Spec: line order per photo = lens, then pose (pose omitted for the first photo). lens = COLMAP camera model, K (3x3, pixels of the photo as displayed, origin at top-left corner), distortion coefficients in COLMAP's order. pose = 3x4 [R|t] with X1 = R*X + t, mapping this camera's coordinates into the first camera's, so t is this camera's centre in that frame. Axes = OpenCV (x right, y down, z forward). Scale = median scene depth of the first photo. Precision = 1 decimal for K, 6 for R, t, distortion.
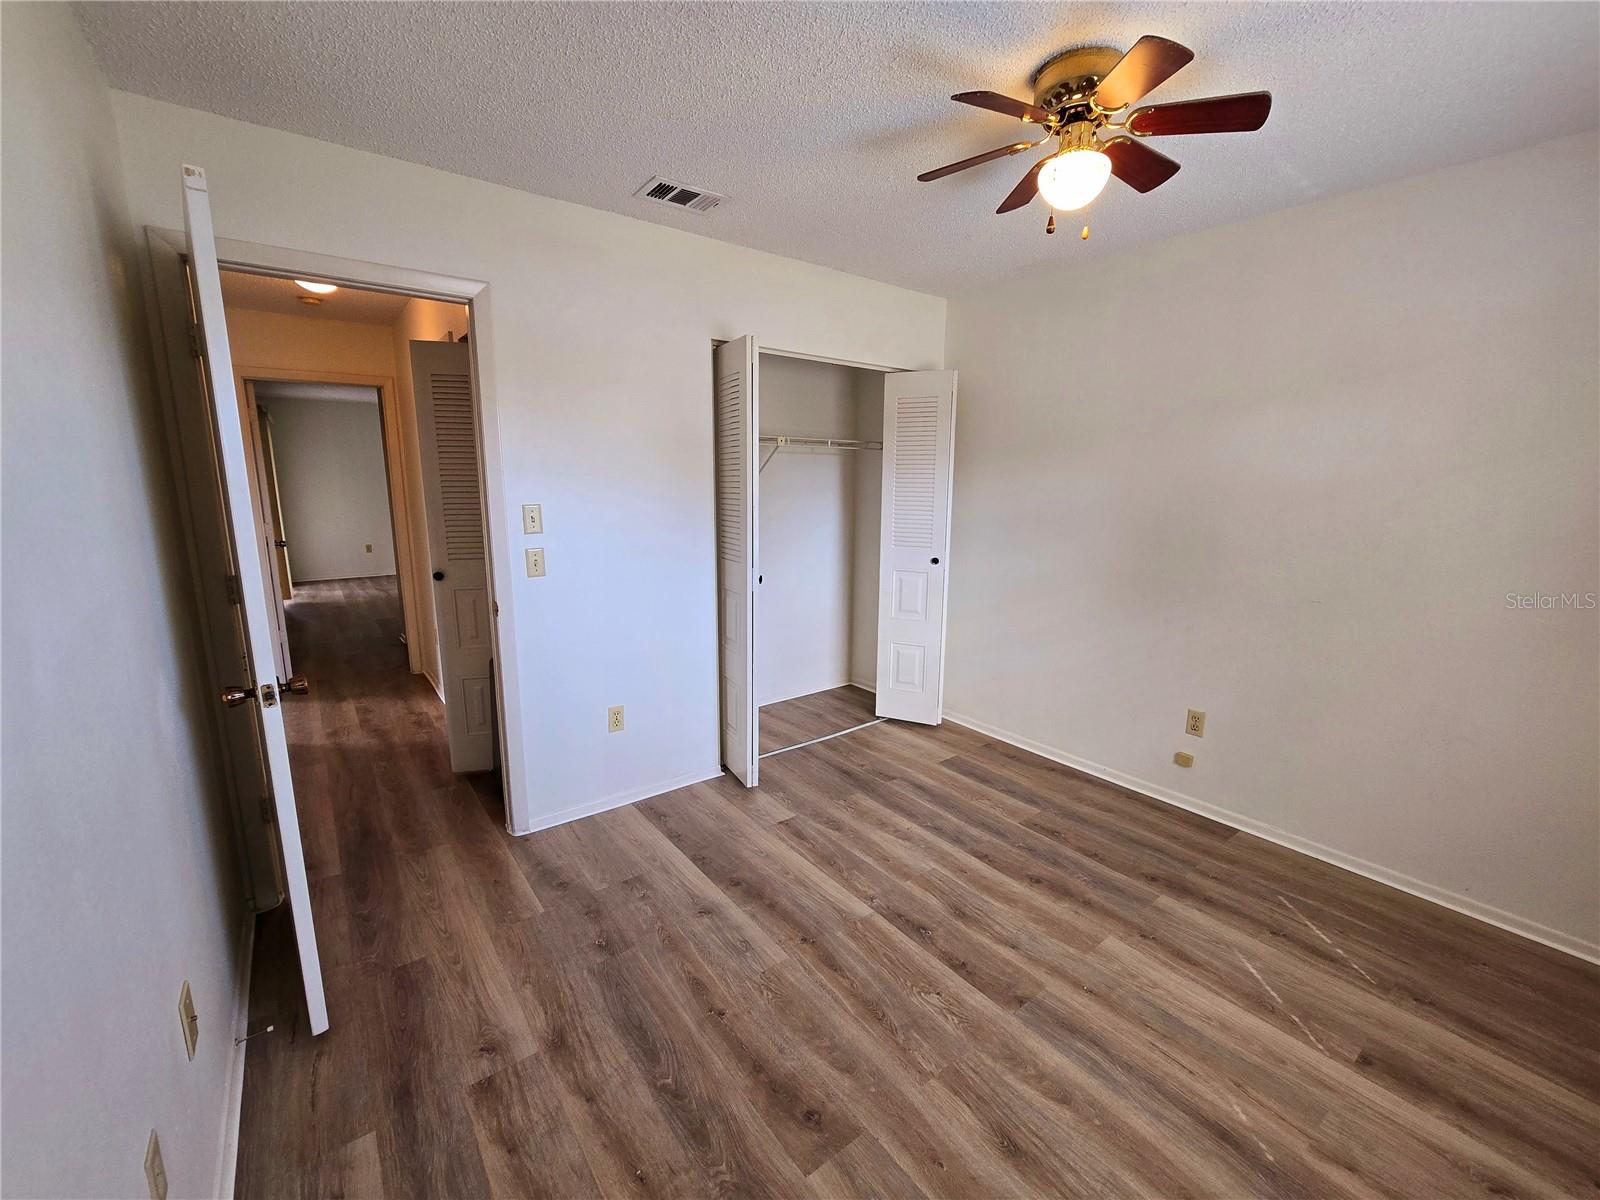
lens RADIAL K [[650.6, 0, 800.0], [0, 650.6, 600.0], [0, 0, 1]] dist [-0.010716, 0.002444]
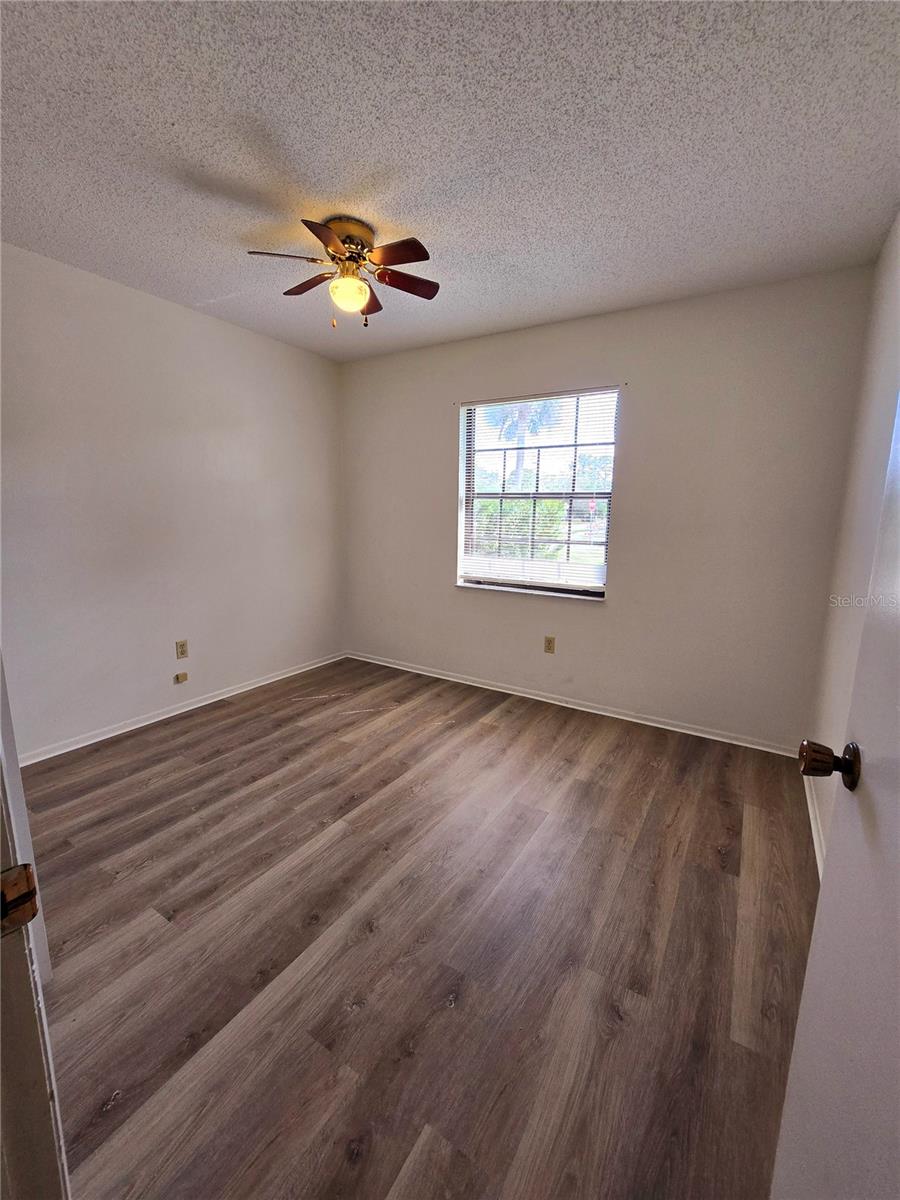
lens RADIAL K [[482.6, 0, 450.0], [0, 482.6, 600.0], [0, 0, 1]] dist [-0.000043, 0.000257]
pose [[-0.338891, -0.186937, 0.922067, -0.671874], [0.157017, 0.955078, 0.251338, -0.107415], [-0.927631, 0.229956, -0.294315, 0.910744]]
